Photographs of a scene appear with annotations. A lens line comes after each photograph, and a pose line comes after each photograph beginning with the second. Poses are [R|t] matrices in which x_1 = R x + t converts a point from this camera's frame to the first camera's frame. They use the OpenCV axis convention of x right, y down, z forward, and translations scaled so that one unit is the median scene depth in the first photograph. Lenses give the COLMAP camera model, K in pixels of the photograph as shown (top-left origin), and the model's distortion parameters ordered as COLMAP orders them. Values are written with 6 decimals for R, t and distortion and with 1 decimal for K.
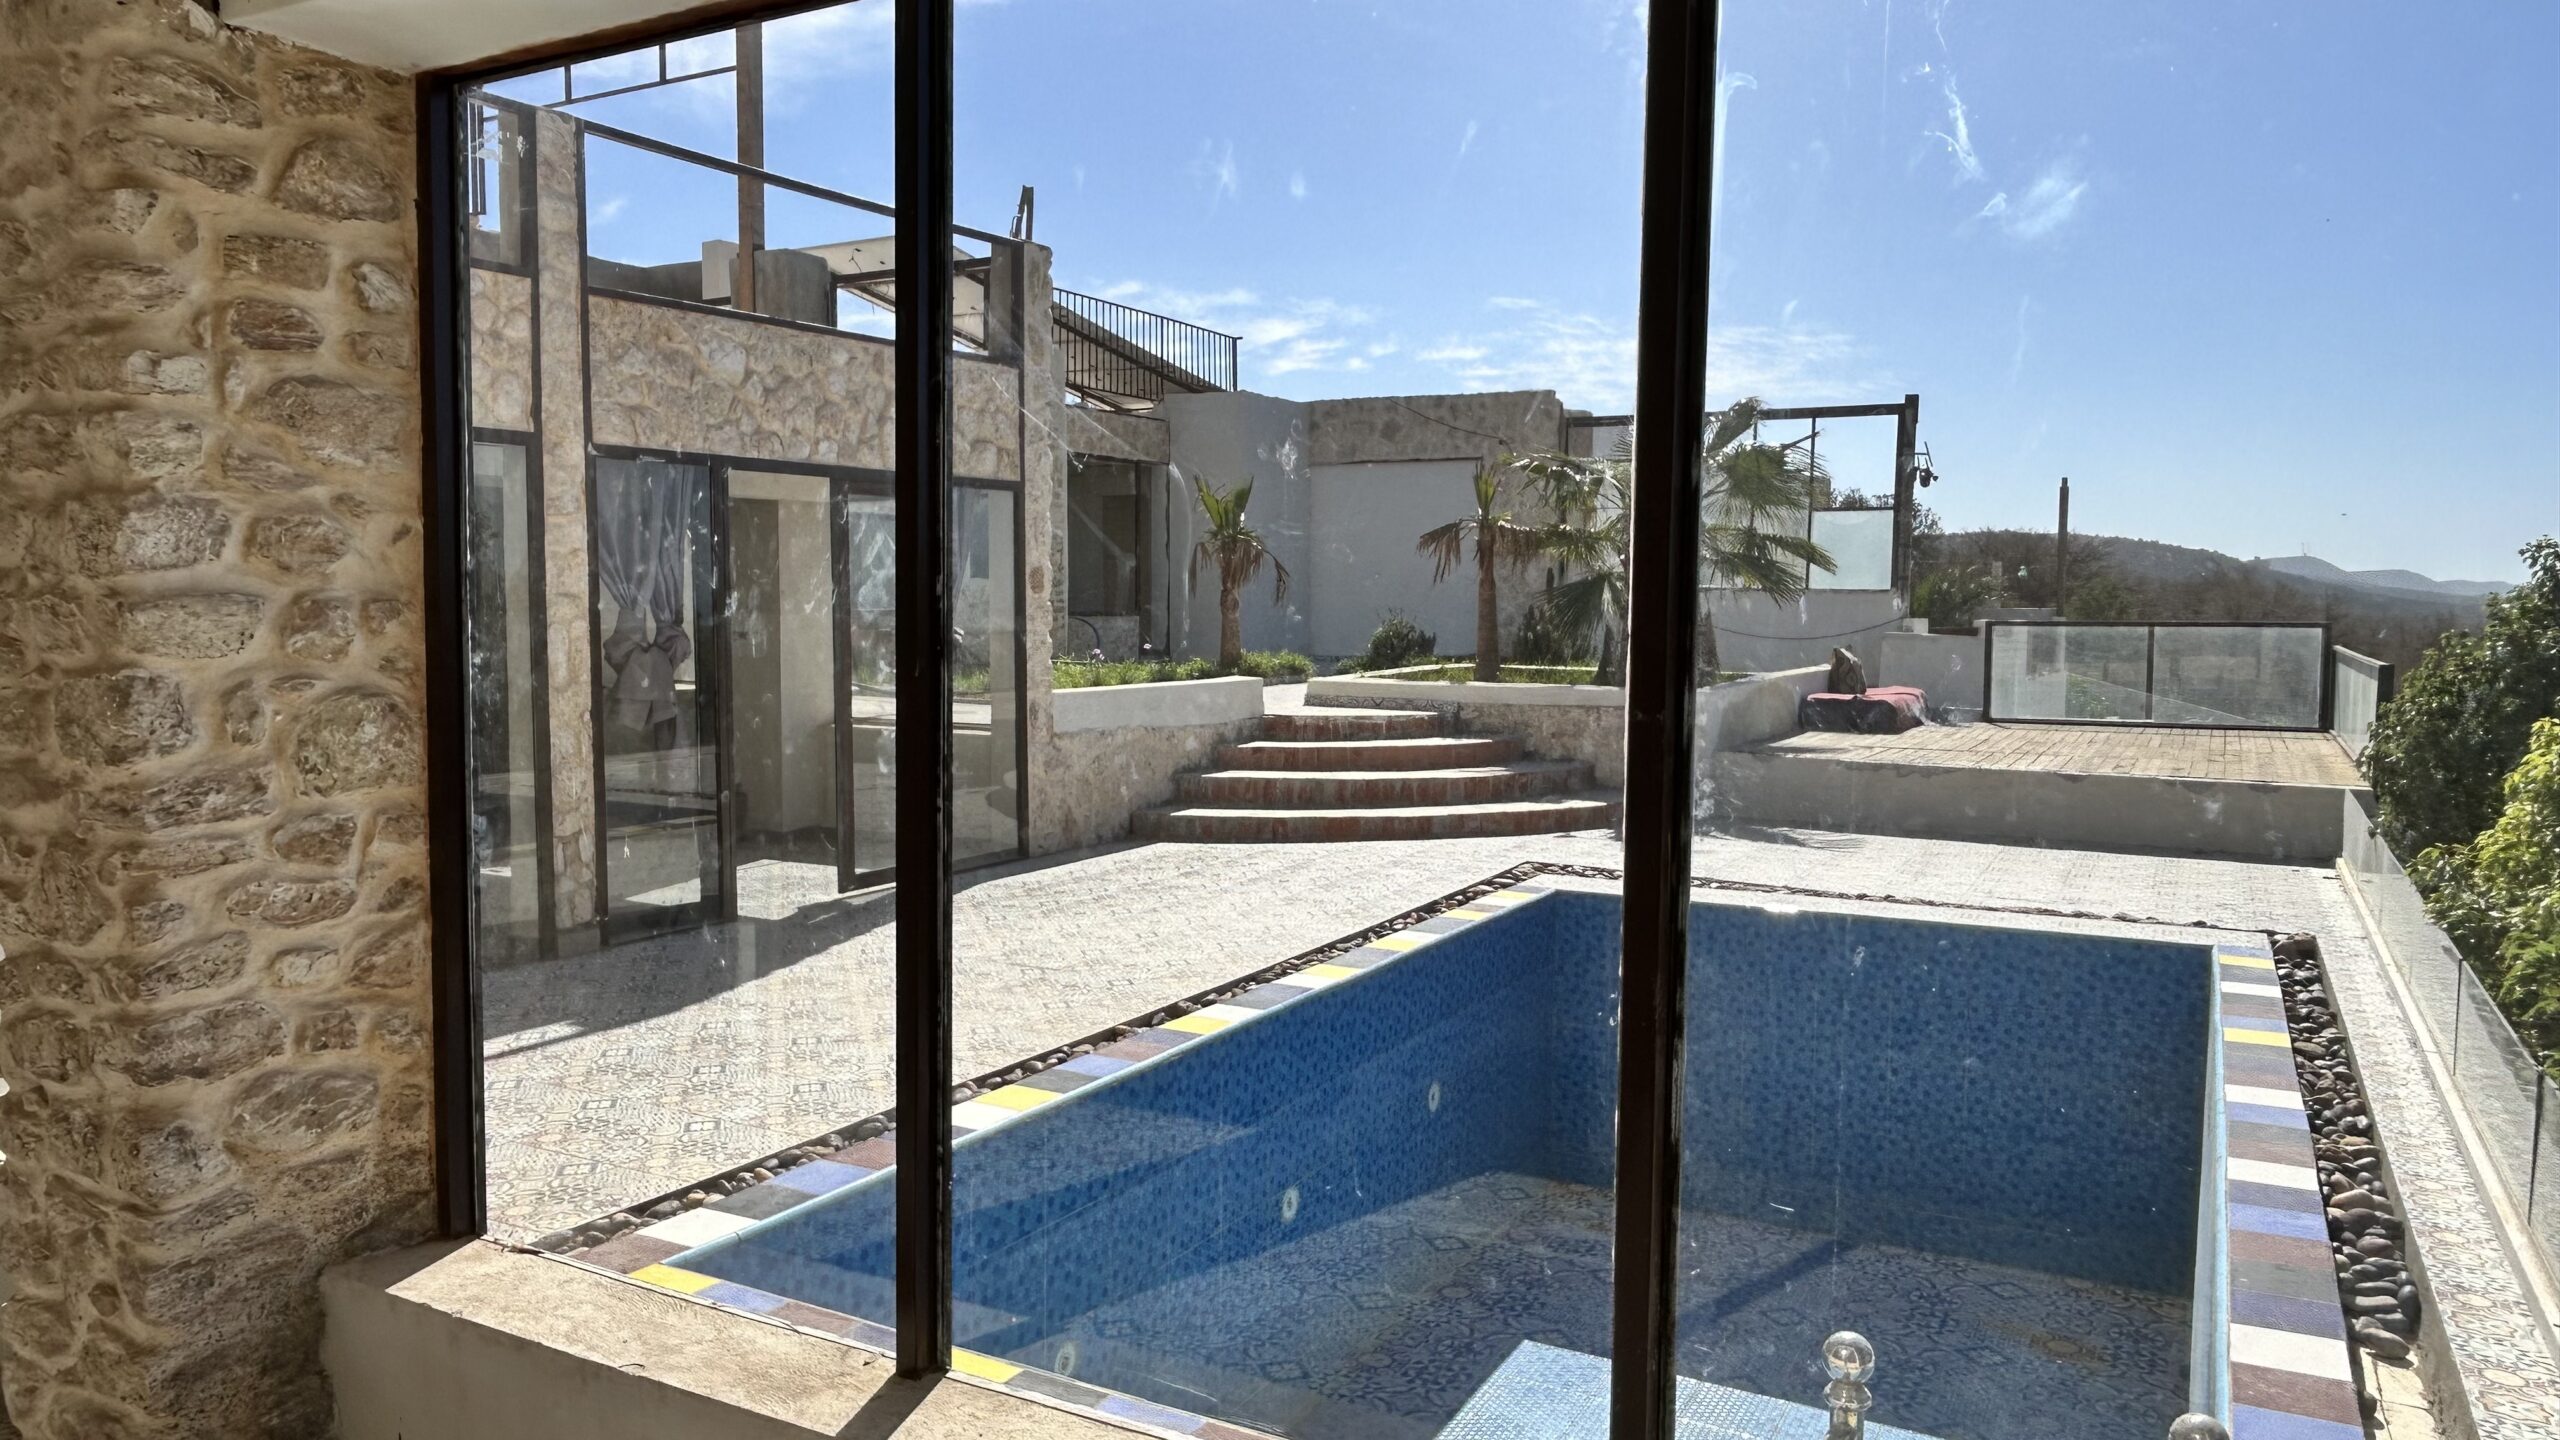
lens RADIAL K [[1701.0, 0, 1274.9], [0, 1701.0, 715.0], [0, 0, 1]] dist [0.005882, -0.018887]
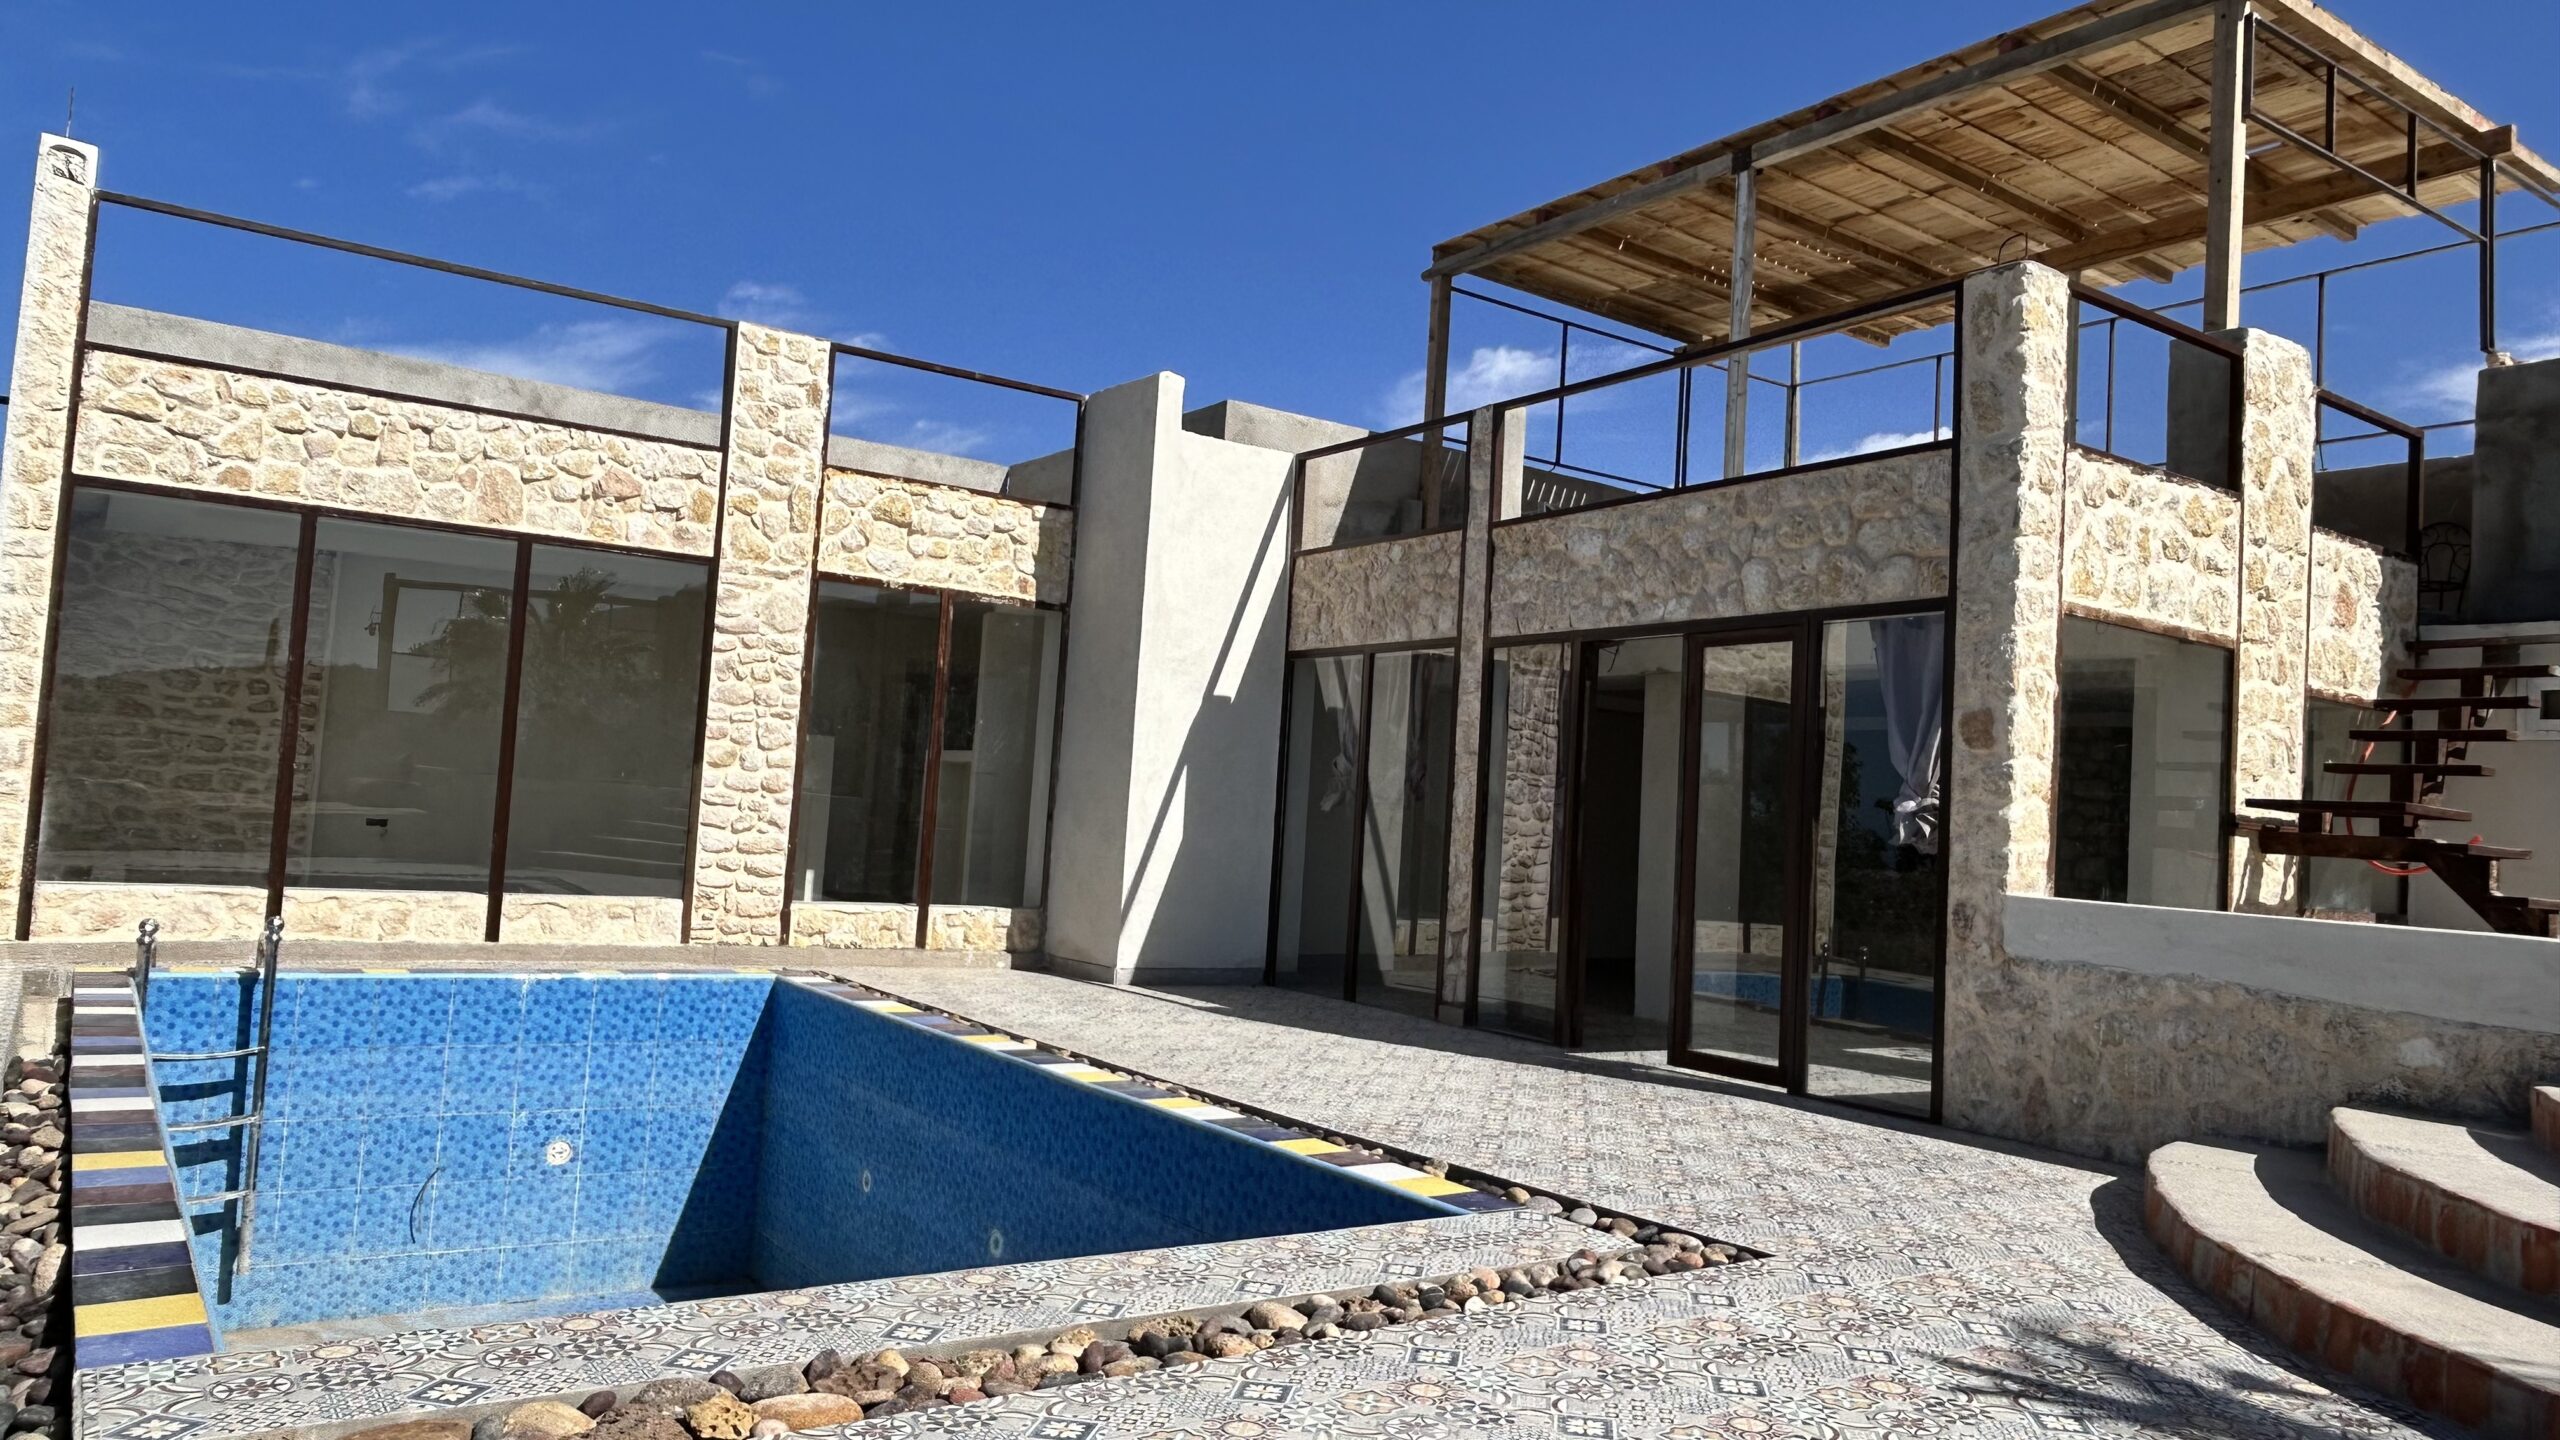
lens RADIAL K [[1701.0, 0, 1274.9], [0, 1701.0, 715.0], [0, 0, 1]] dist [0.005882, -0.018887]
pose [[-0.440456, -0.084569, -0.893782, 0.611792], [-0.122267, 0.991928, -0.033602, -0.025871], [0.889409, 0.094480, -0.447241, 1.046247]]
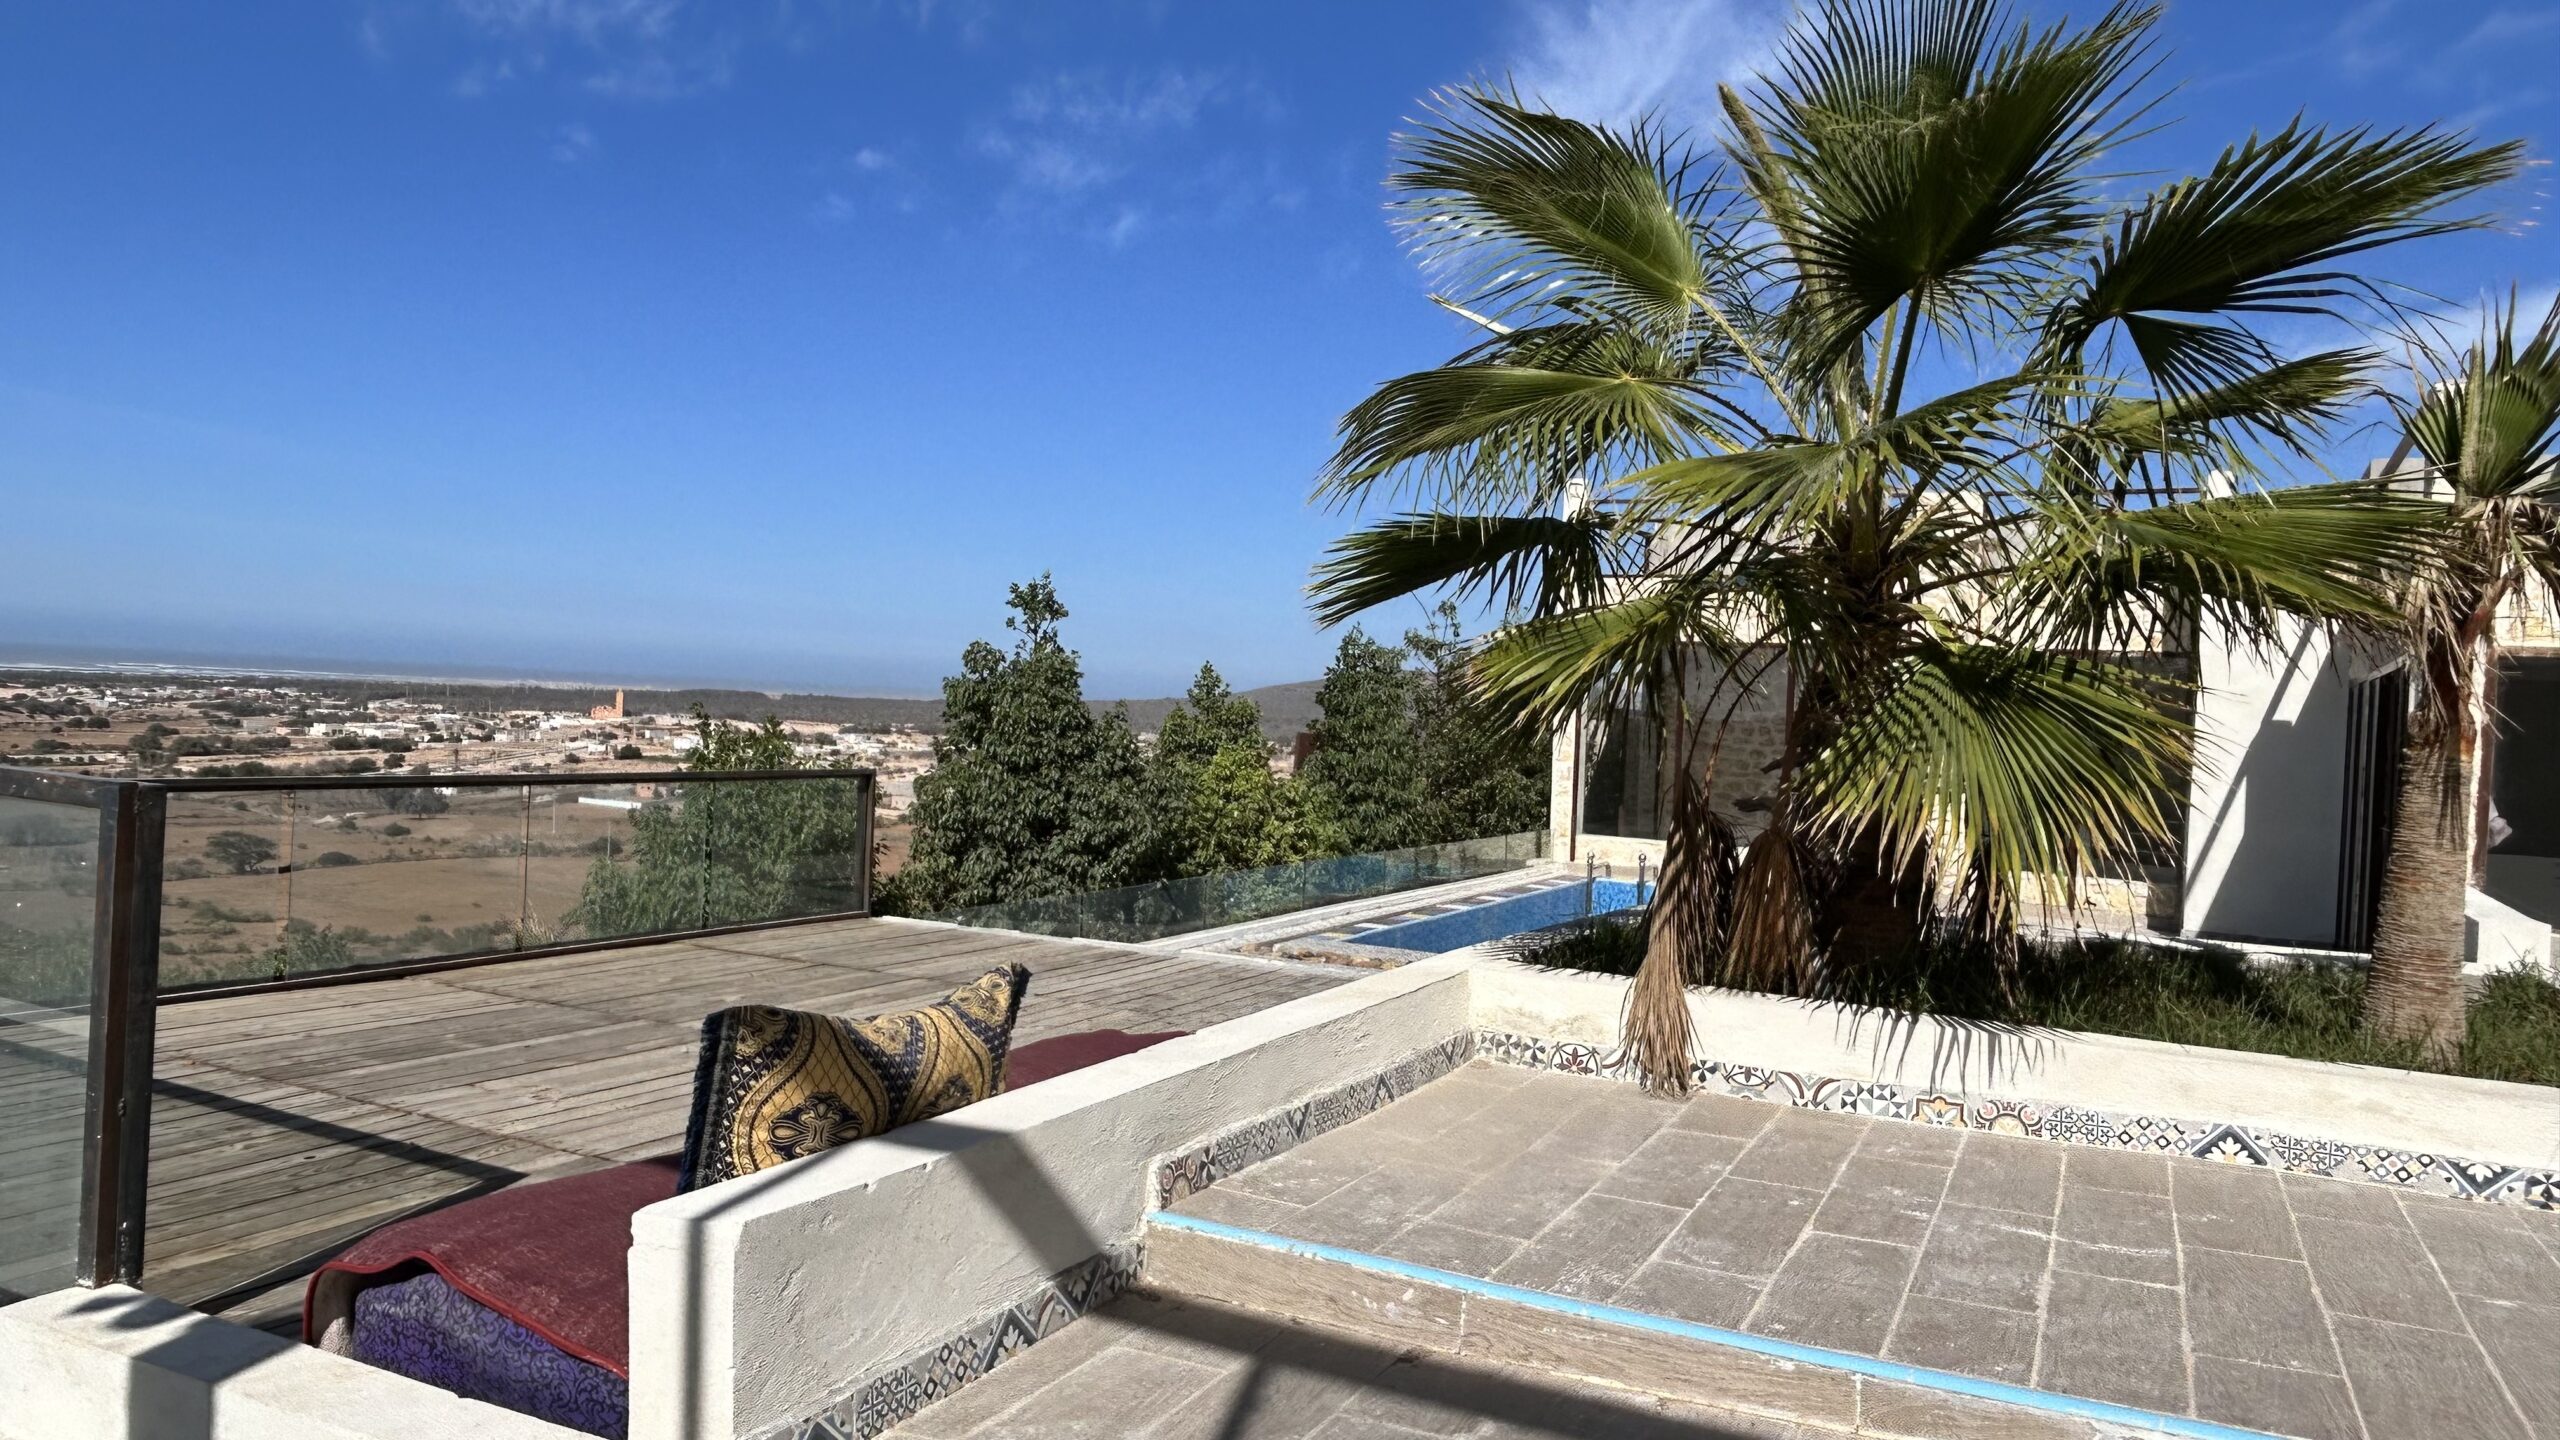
lens RADIAL K [[1701.0, 0, 1274.9], [0, 1701.0, 715.0], [0, 0, 1]] dist [0.005882, -0.018887]
pose [[-0.998367, -0.054294, -0.017743, 0.482625], [-0.055428, 0.995915, 0.071278, -0.127871], [0.013800, 0.072145, -0.997299, 1.871214]]
